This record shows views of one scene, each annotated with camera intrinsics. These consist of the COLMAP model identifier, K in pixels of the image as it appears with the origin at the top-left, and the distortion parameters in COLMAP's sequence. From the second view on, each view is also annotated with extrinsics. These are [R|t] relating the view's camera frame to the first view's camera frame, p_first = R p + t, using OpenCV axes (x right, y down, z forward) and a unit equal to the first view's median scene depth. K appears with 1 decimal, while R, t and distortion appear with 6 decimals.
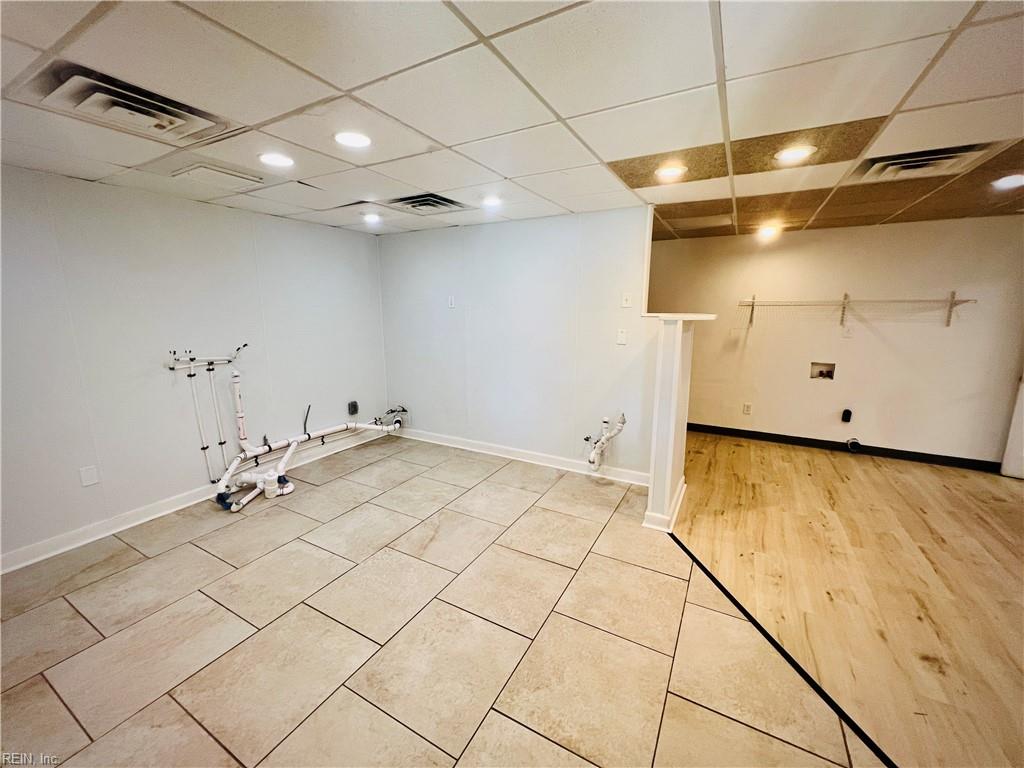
lens RADIAL K [[408.5, 0, 511.8], [0, 408.5, 382.5], [0, 0, 1]] dist [0.000226, -0.000062]
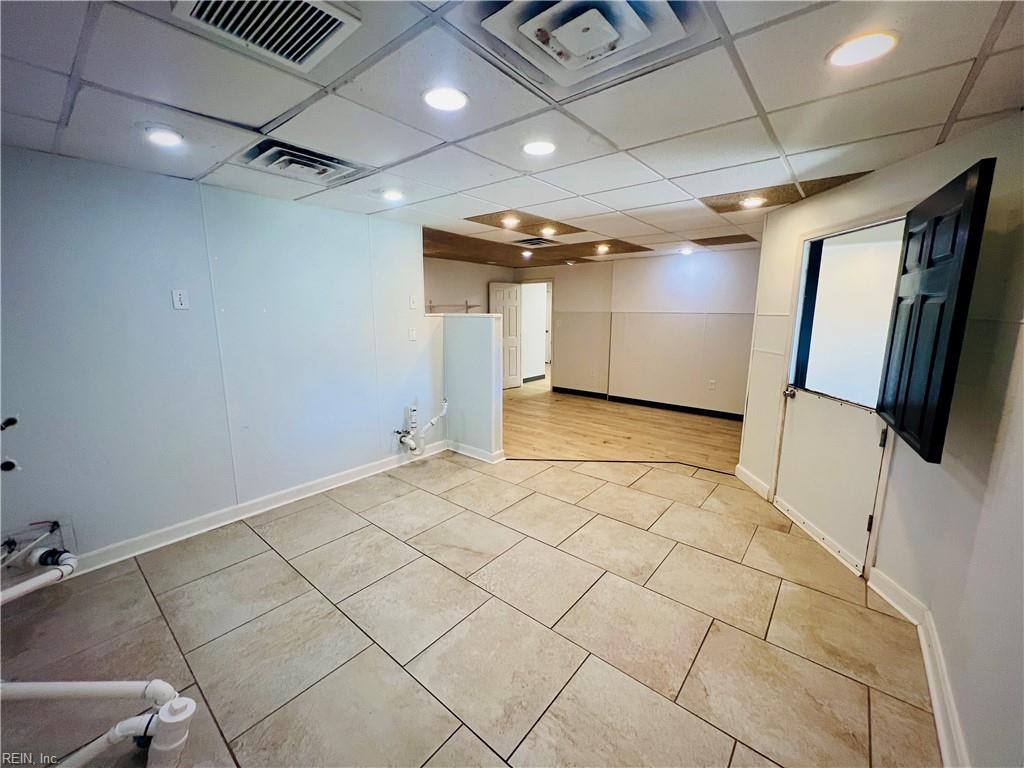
lens RADIAL K [[410.7, 0, 512.0], [0, 410.7, 382.3], [0, 0, 1]] dist [-0.000093, 0.000010]
pose [[0.184184, -0.170684, 0.967958, -0.933929], [0.178420, 0.974251, 0.137844, -0.100424], [-0.966562, 0.147315, 0.209894, 0.570530]]
